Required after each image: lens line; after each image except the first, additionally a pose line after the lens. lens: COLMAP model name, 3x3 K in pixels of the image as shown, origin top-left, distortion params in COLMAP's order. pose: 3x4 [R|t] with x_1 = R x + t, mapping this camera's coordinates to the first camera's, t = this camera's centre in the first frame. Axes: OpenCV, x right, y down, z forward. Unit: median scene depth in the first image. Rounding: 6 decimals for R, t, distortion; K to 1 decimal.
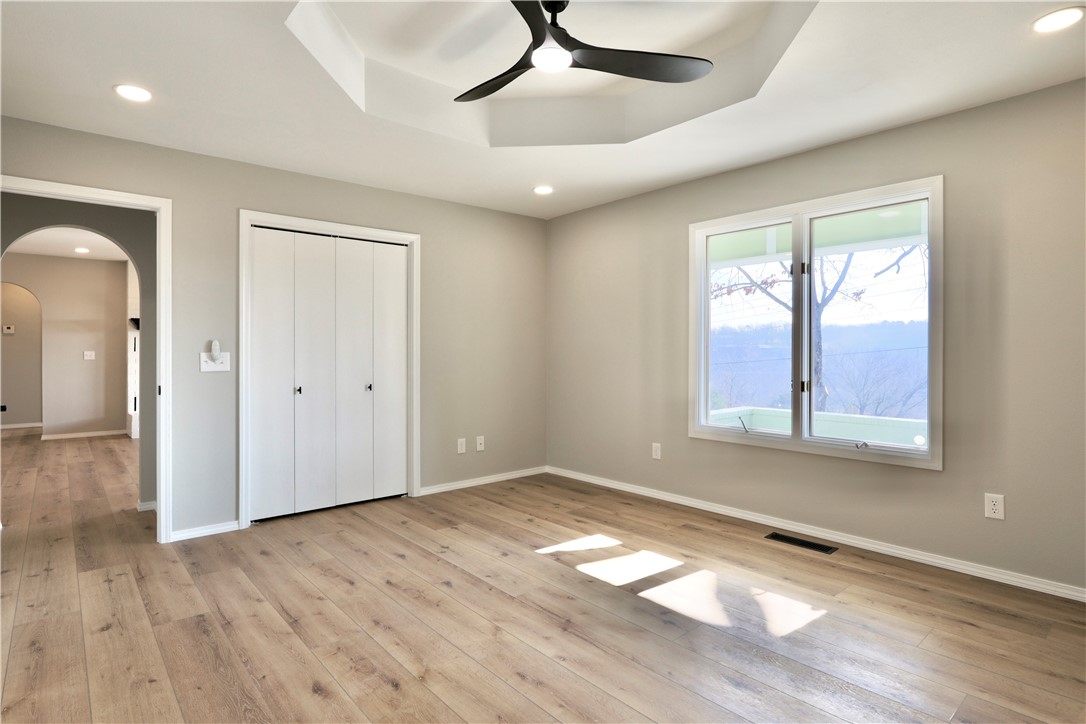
lens RADIAL K [[562.7, 0, 521.2], [0, 562.7, 352.5], [0, 0, 1]] dist [-0.016391, 0.000415]
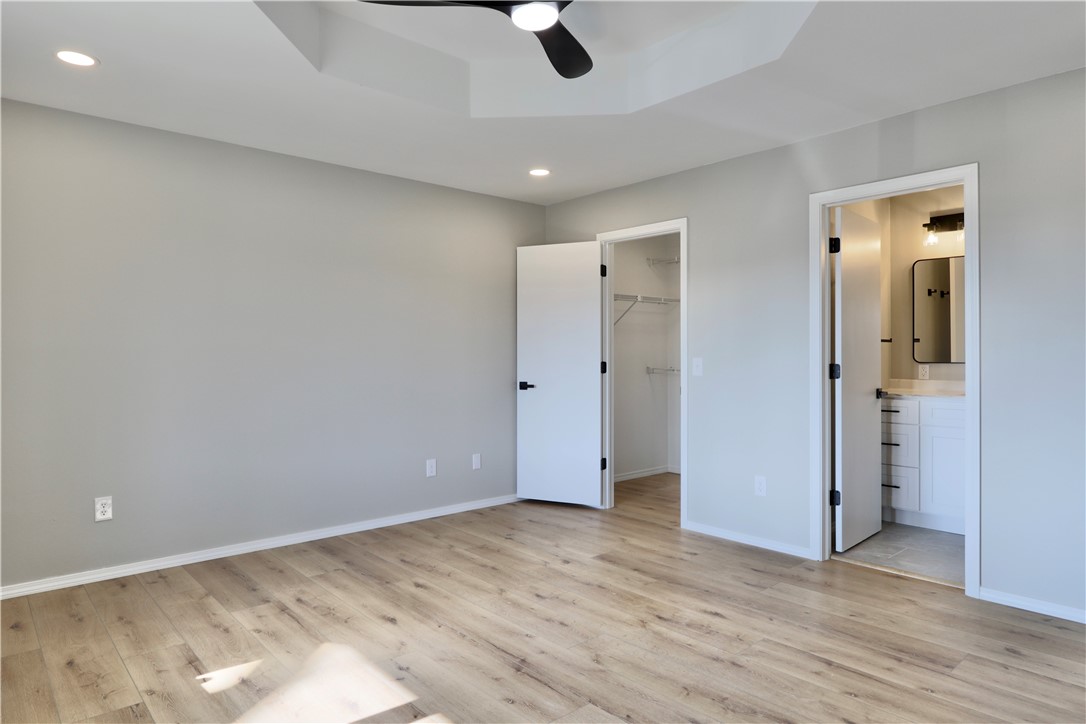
lens RADIAL K [[646.8, 0, 543.0], [0, 646.8, 362.0], [0, 0, 1]] dist [-0.002799, -0.001357]
pose [[-0.998729, 0.003575, -0.050277, 0.077284], [0.002988, 0.999926, 0.011758, -0.005562], [0.050315, 0.011593, -0.998666, 1.629304]]
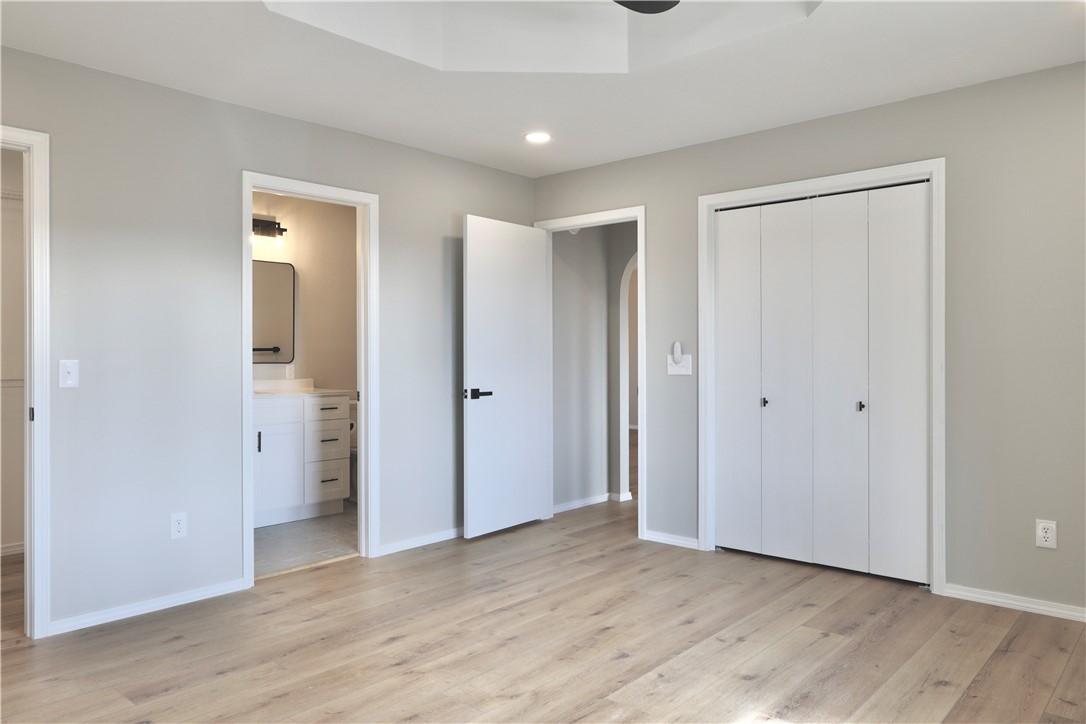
lens RADIAL K [[752.7, 0, 532.8], [0, 752.7, 354.4], [0, 0, 1]] dist [-0.019146, 0.006021]
pose [[0.148881, 0.001801, -0.988854, 0.828940], [0.001522, 0.999997, 0.002050, -0.005014], [0.988854, -0.001811, 0.148878, 0.690844]]
